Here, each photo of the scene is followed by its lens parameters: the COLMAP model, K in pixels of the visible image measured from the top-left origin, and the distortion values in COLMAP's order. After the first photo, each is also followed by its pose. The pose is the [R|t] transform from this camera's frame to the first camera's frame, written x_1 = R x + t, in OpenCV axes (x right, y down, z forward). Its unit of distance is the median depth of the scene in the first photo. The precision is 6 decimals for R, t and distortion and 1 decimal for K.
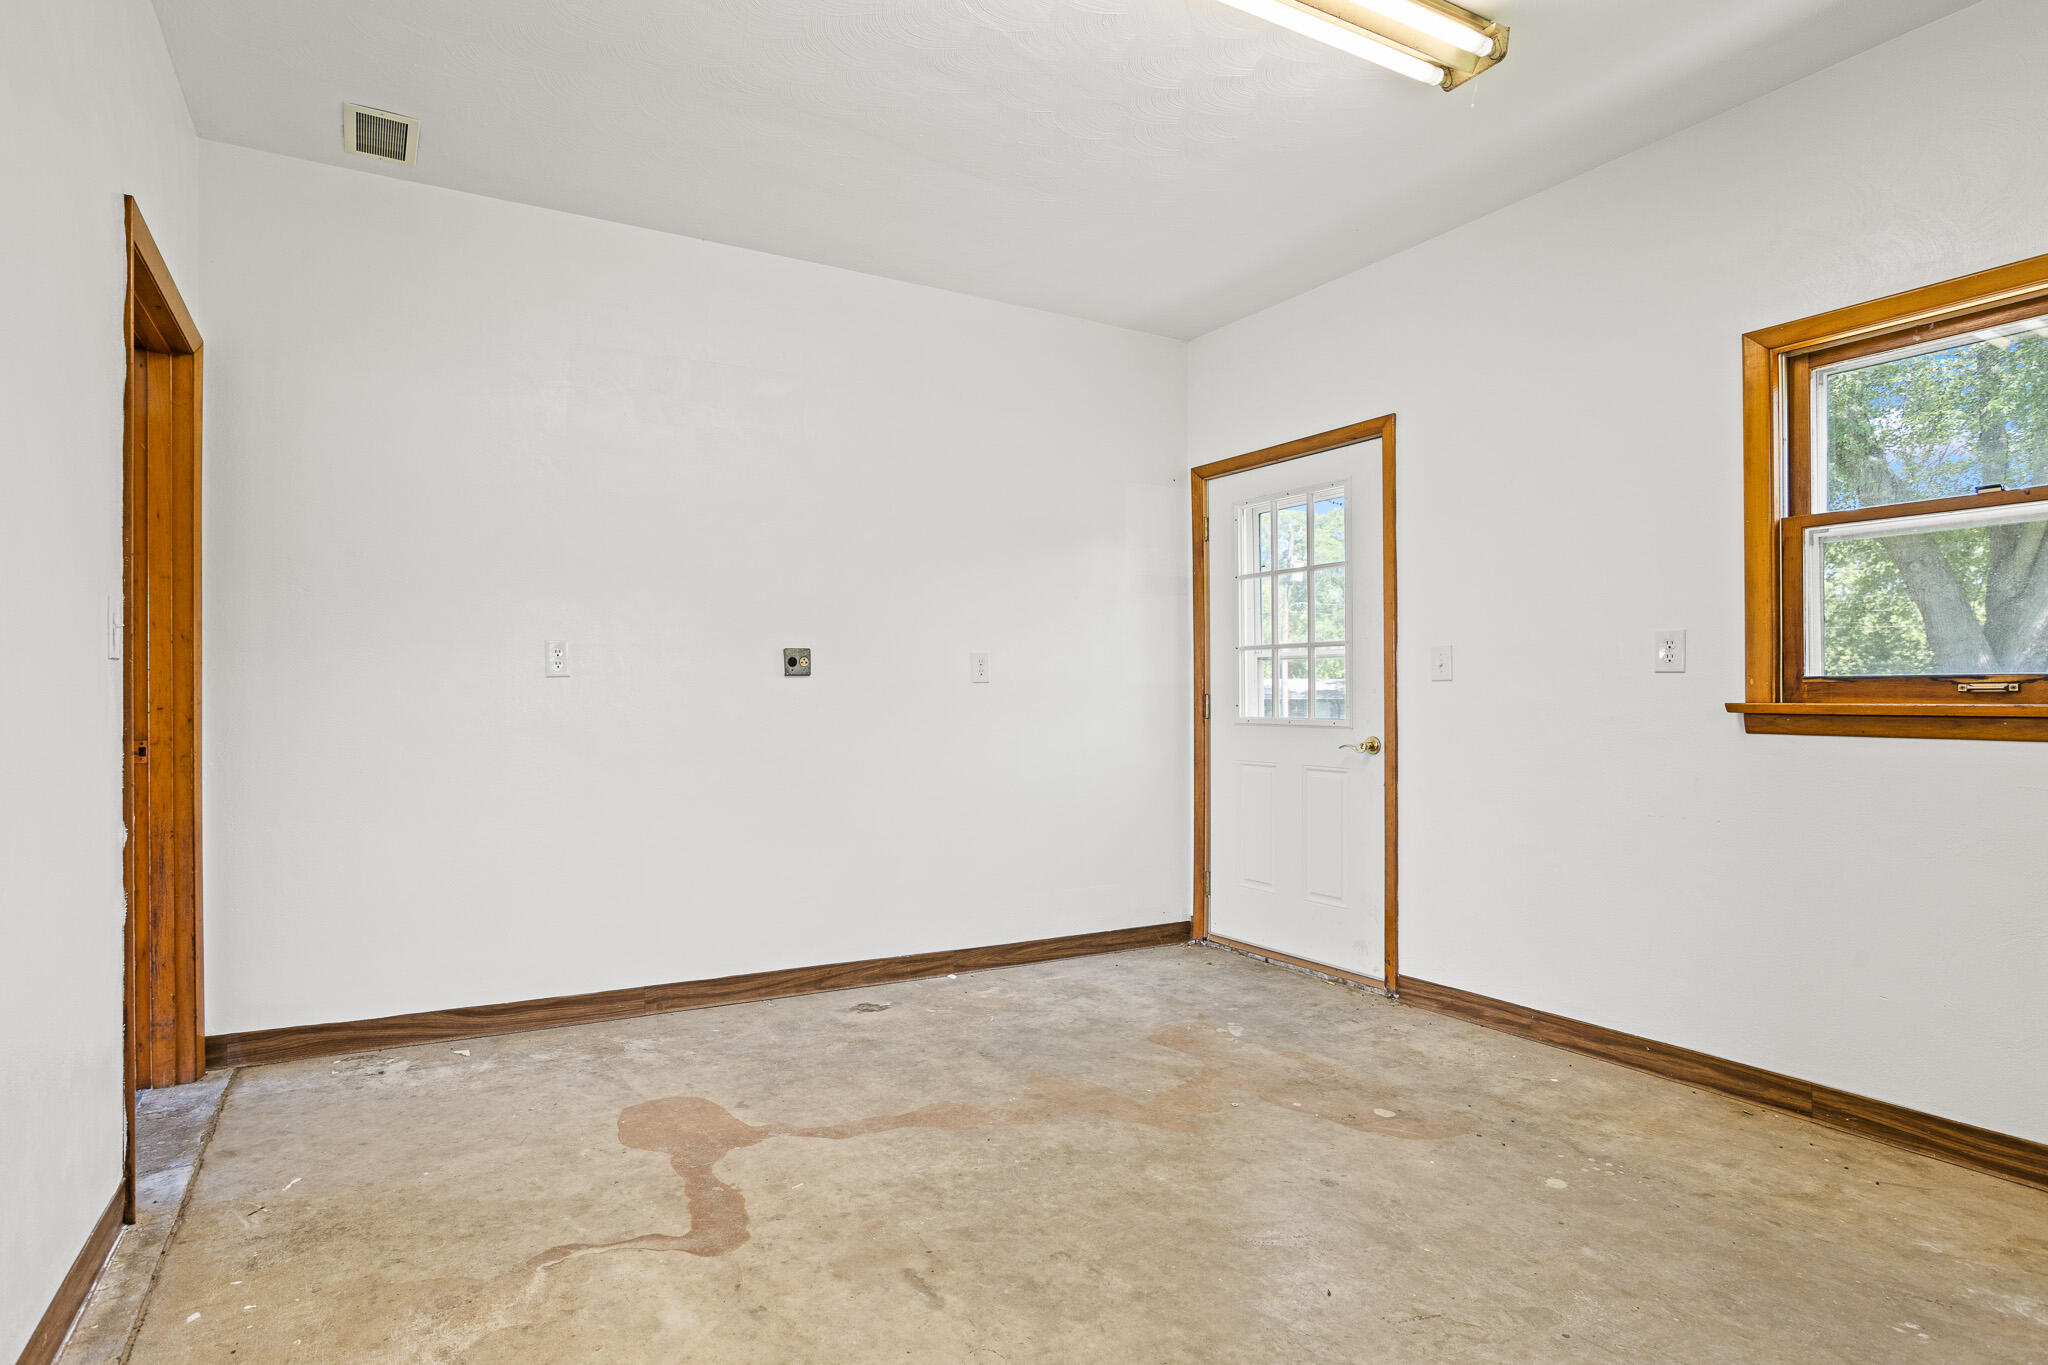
lens RADIAL K [[1174.3, 0, 1016.6], [0, 1174.3, 681.8], [0, 0, 1]] dist [0.000603, 0.003954]
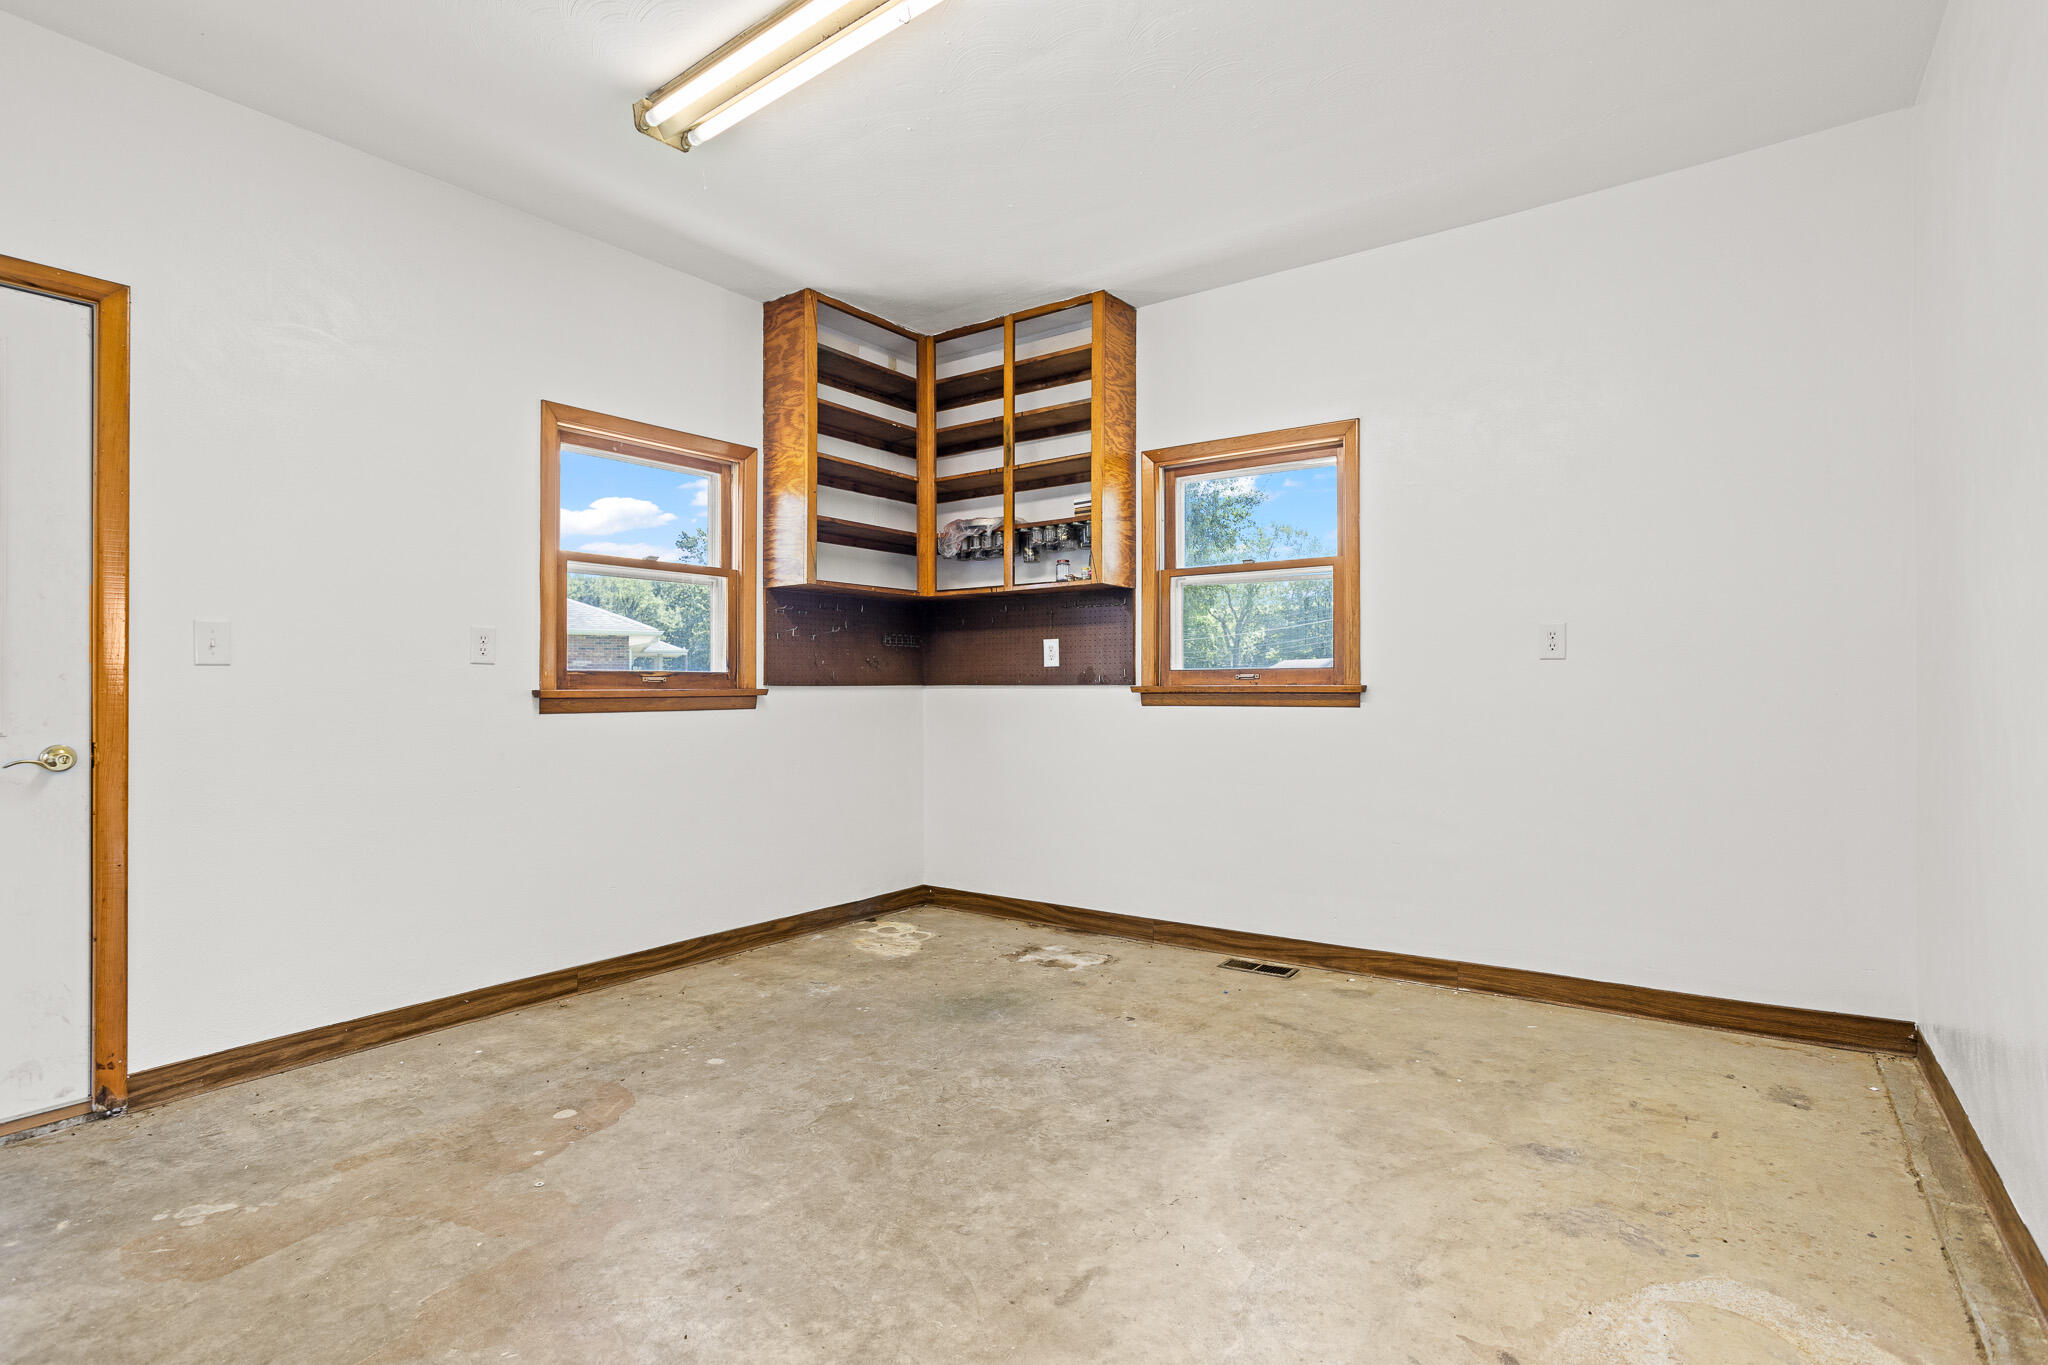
lens RADIAL K [[992.7, 0, 1013.4], [0, 992.7, 687.8], [0, 0, 1]] dist [-0.037869, 0.018727]
pose [[-0.401548, 0.001311, 0.915837, -0.555194], [-0.004457, 0.999984, -0.003386, 0.016716], [-0.915827, -0.005441, -0.401536, 0.955012]]
